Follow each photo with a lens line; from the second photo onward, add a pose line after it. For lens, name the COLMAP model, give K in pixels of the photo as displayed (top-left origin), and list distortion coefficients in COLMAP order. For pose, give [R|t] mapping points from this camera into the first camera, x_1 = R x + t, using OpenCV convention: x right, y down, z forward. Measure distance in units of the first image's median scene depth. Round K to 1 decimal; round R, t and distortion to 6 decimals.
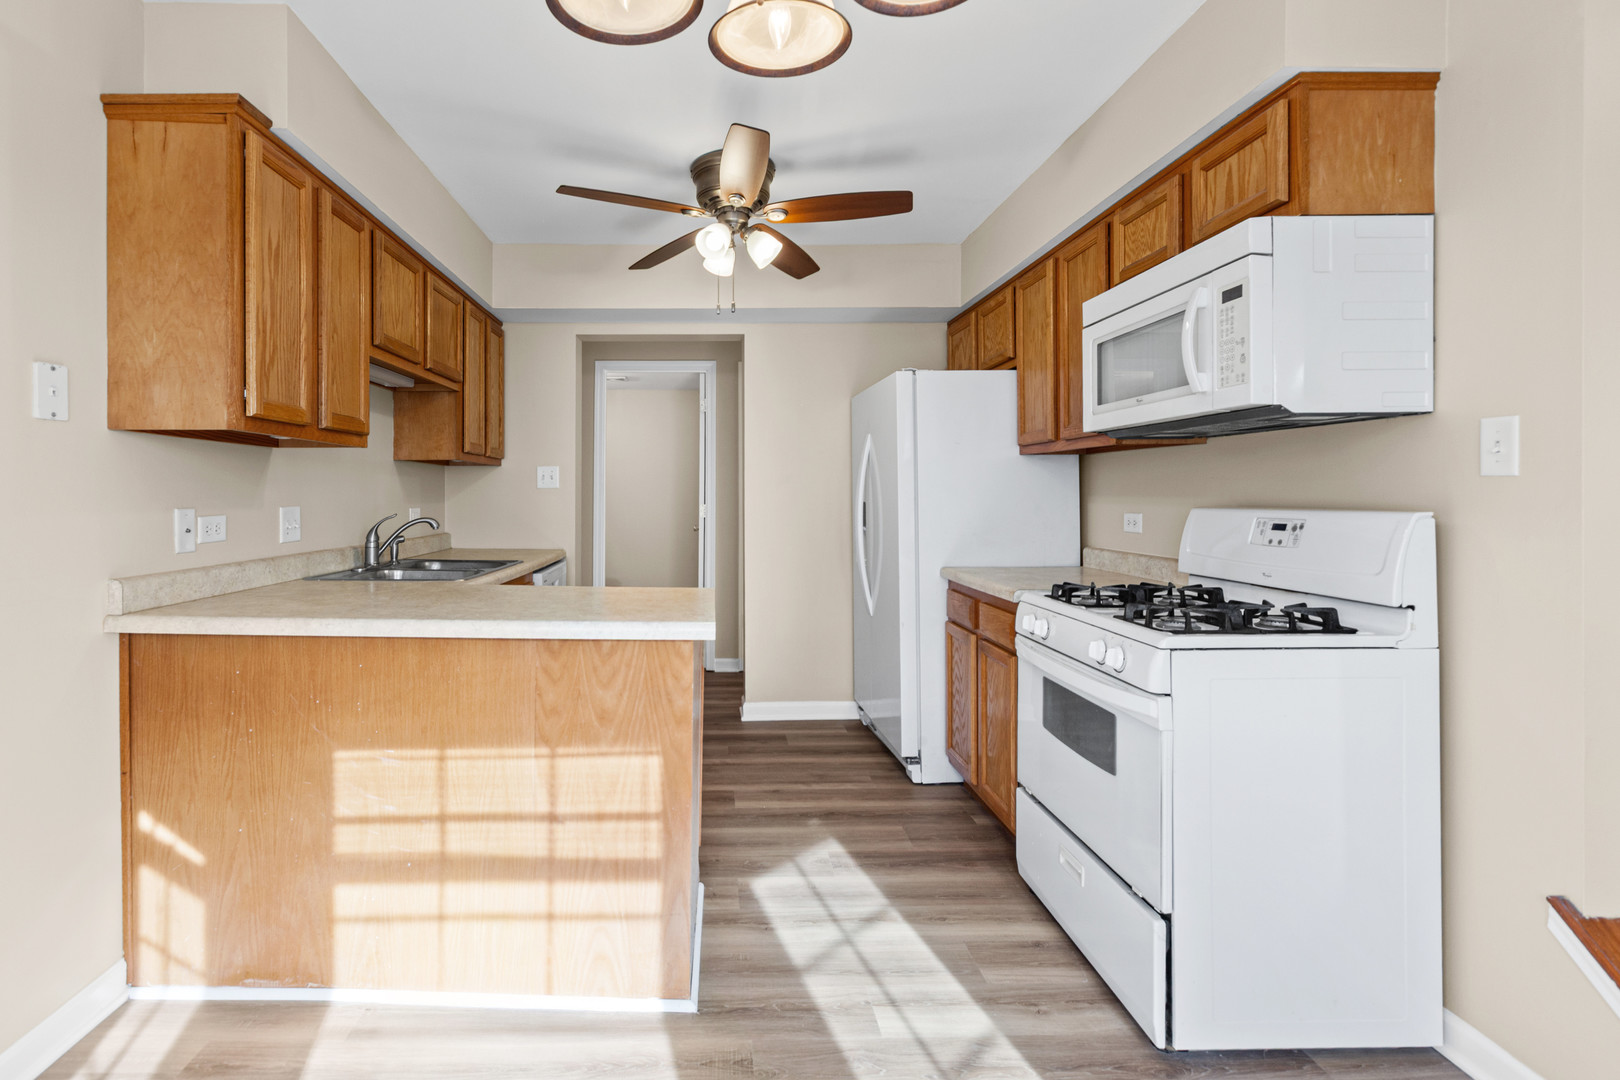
lens RADIAL K [[727.6, 0, 729.3], [0, 727.6, 493.0], [0, 0, 1]] dist [0.001023, 0.000100]
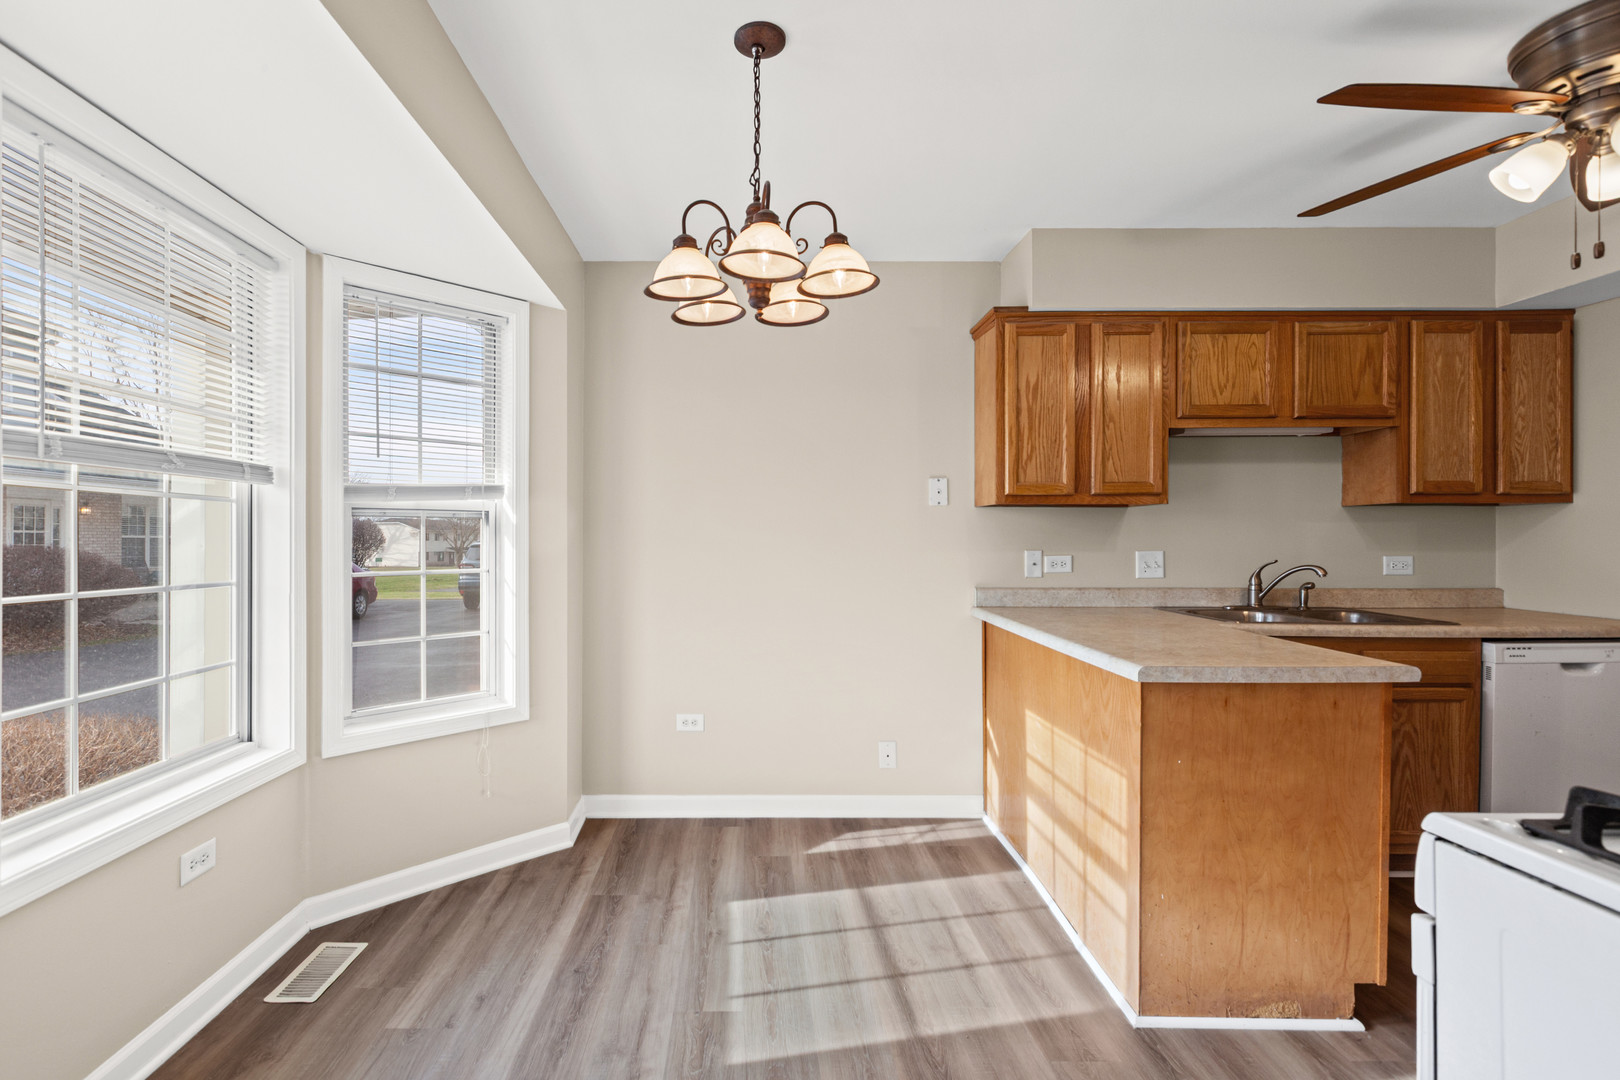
lens RADIAL K [[727.6, 0, 802.2], [0, 727.6, 540.9], [0, 0, 1]] dist [0.001023, 0.000100]
pose [[0.068523, 0.004711, -0.997638, 0.798999], [0.003023, 0.999983, 0.004930, -0.009571], [0.997645, -0.003353, 0.068508, 0.353750]]
